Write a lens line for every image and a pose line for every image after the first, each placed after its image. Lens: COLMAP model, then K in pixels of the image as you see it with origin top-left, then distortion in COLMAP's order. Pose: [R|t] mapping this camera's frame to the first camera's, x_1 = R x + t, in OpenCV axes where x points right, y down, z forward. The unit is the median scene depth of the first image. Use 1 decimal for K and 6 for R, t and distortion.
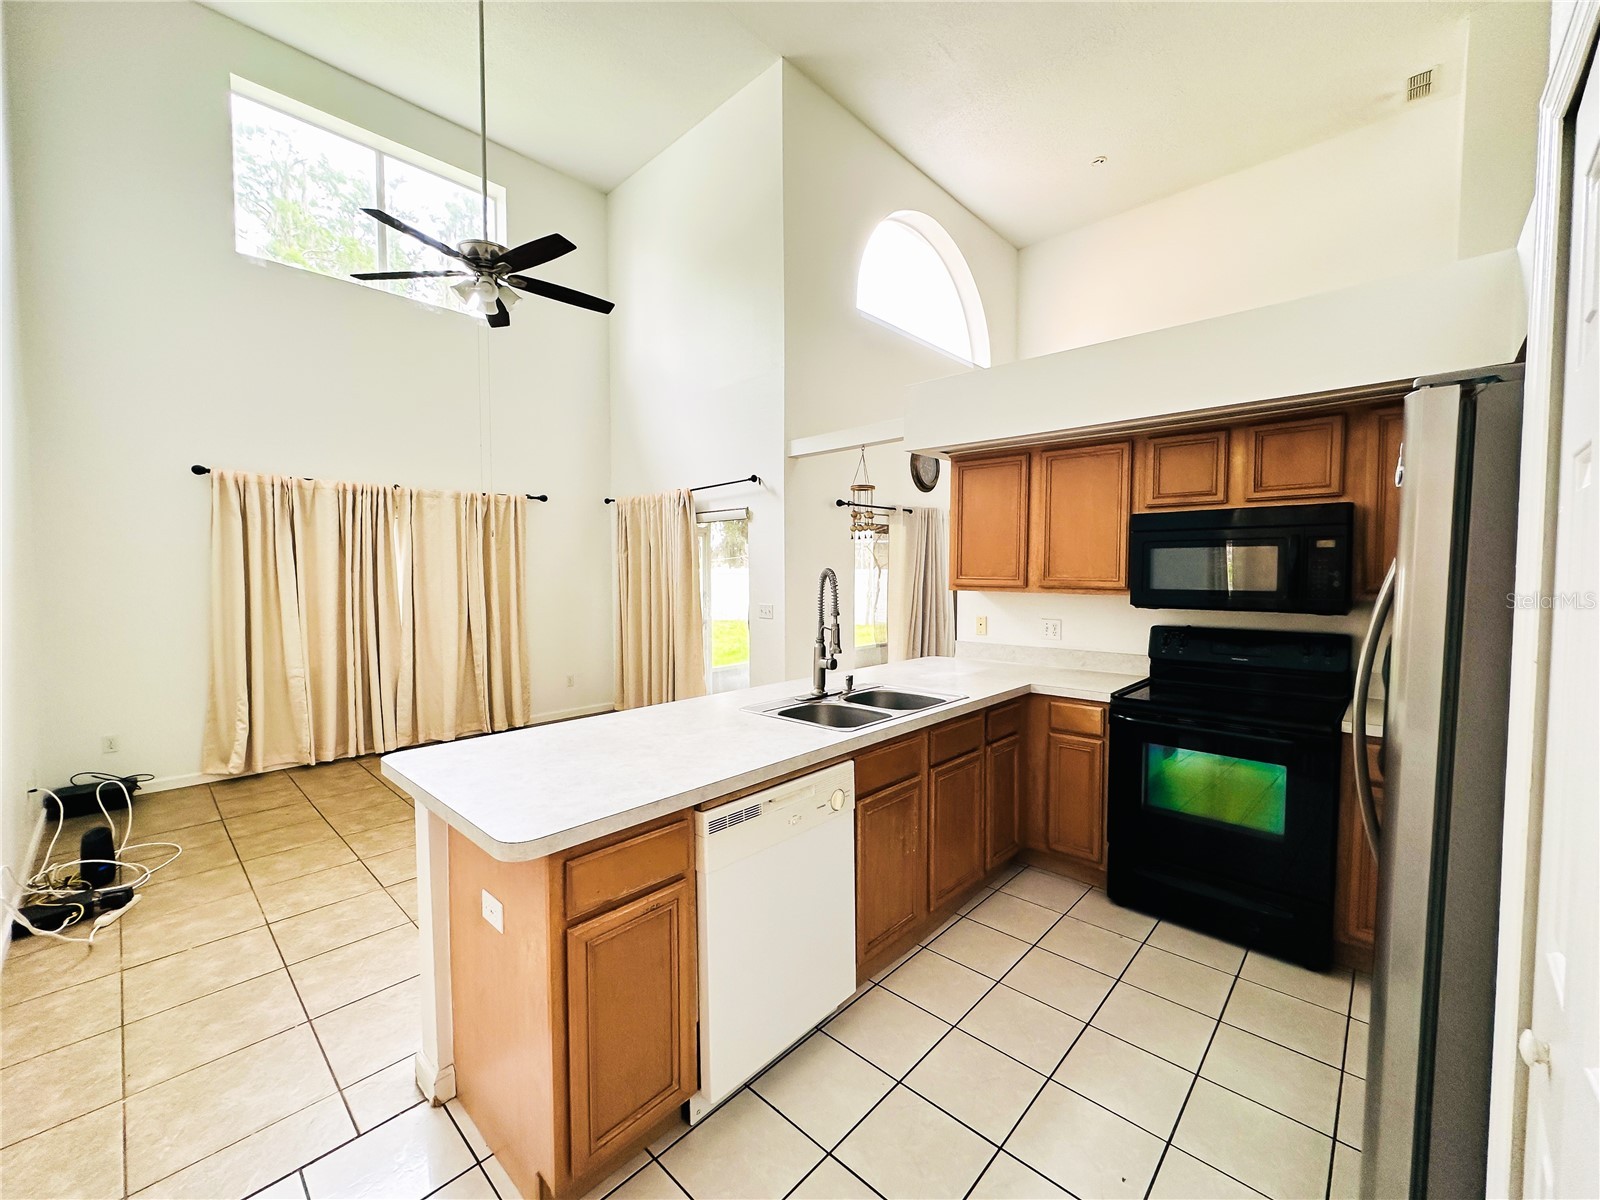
lens RADIAL K [[638.3, 0, 797.4], [0, 638.3, 595.4], [0, 0, 1]] dist [-0.000706, 0.000051]
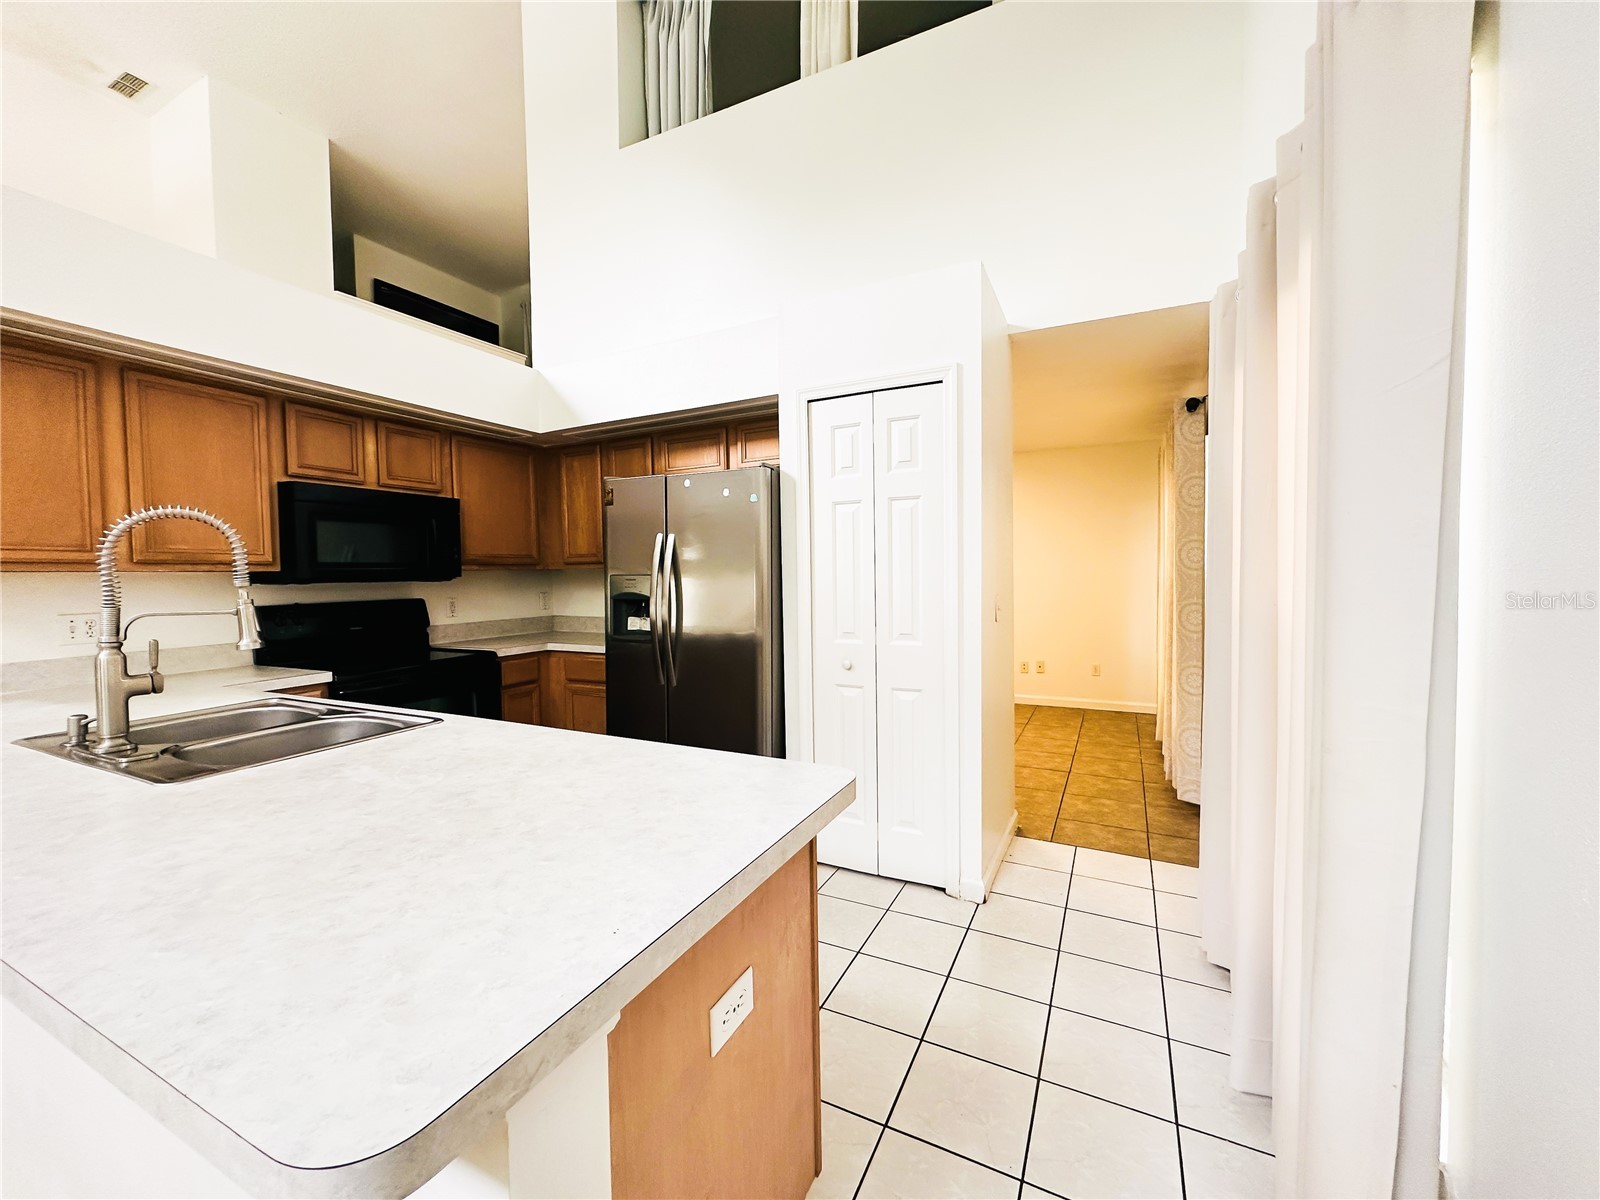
lens RADIAL K [[644.9, 0, 798.2], [0, 644.9, 596.9], [0, 0, 1]] dist [-0.001124, 0.000229]
pose [[-0.289263, -0.029095, 0.956807, -0.424005], [0.055694, 0.997333, 0.047165, 0.026506], [-0.955628, 0.066931, -0.286871, 0.426605]]
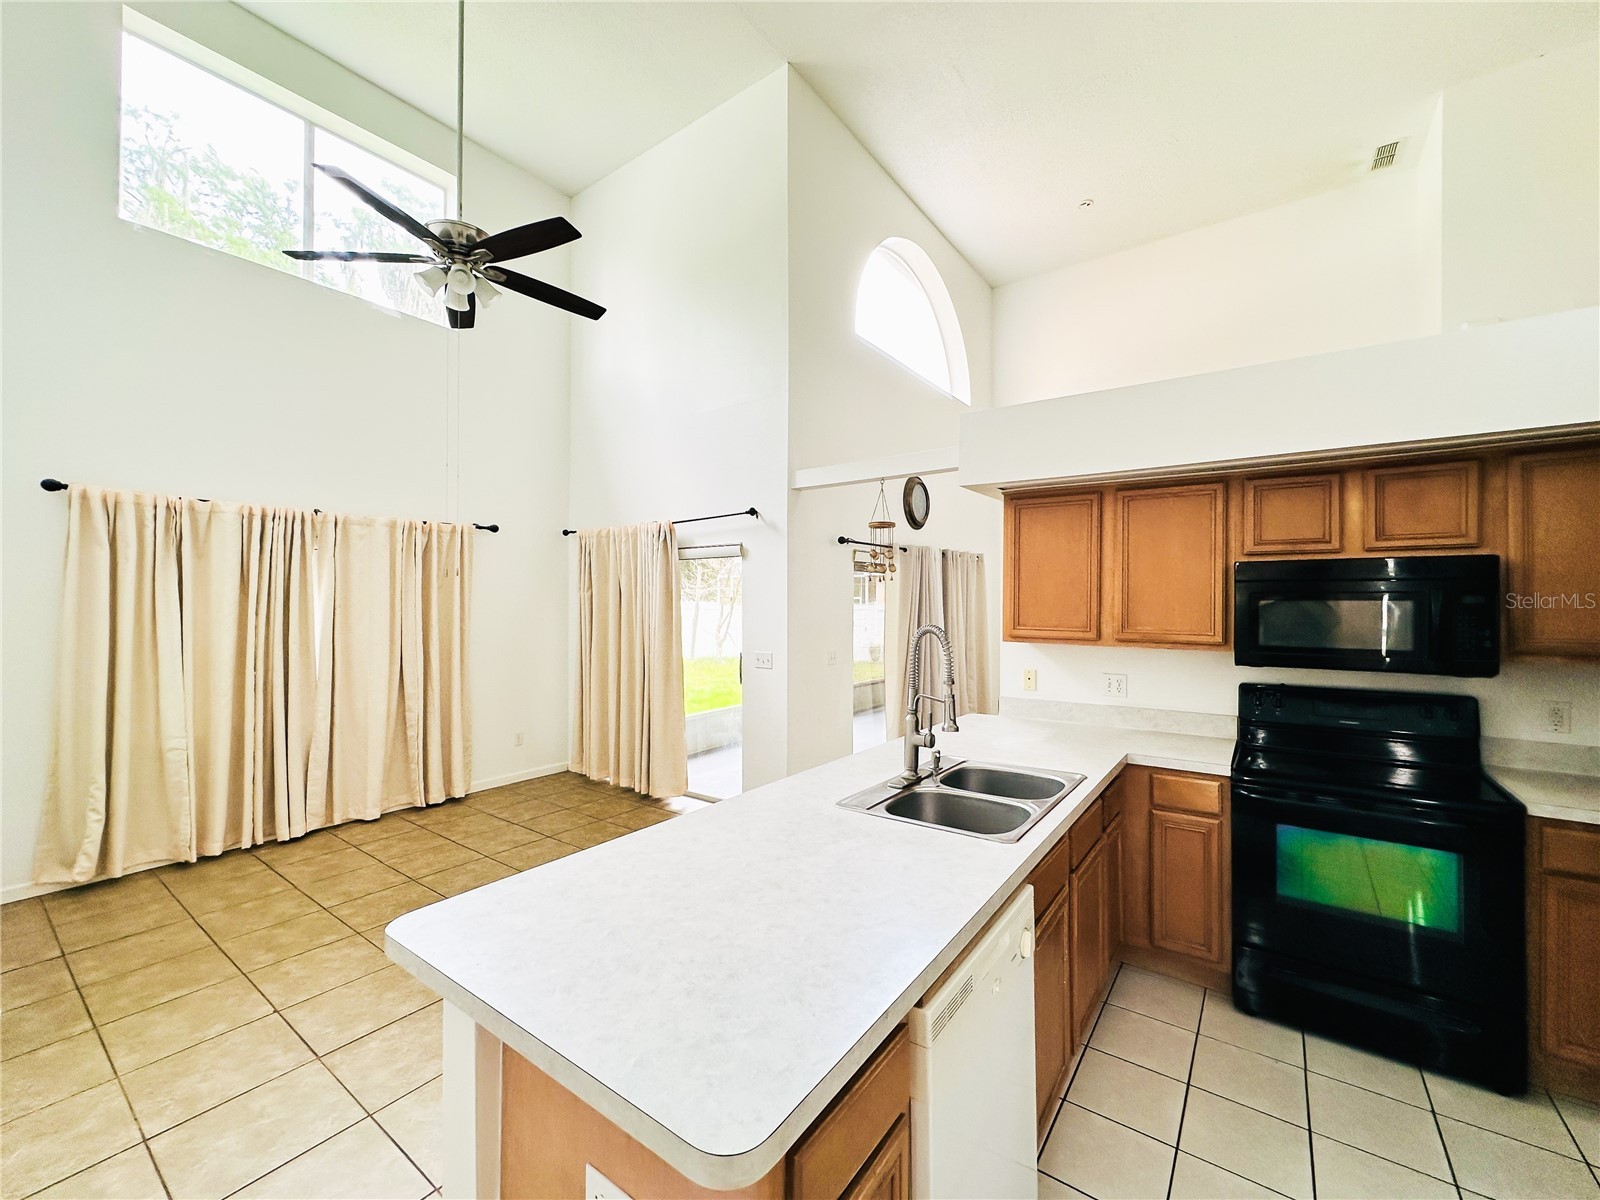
lens RADIAL K [[644.9, 0, 798.2], [0, 644.9, 596.9], [0, 0, 1]] dist [-0.001124, 0.000229]
pose [[0.992269, 0.006010, 0.123962, -0.146843], [0.000168, 0.998761, -0.049770, -0.024012], [-0.124108, 0.049406, 0.991038, 0.129237]]
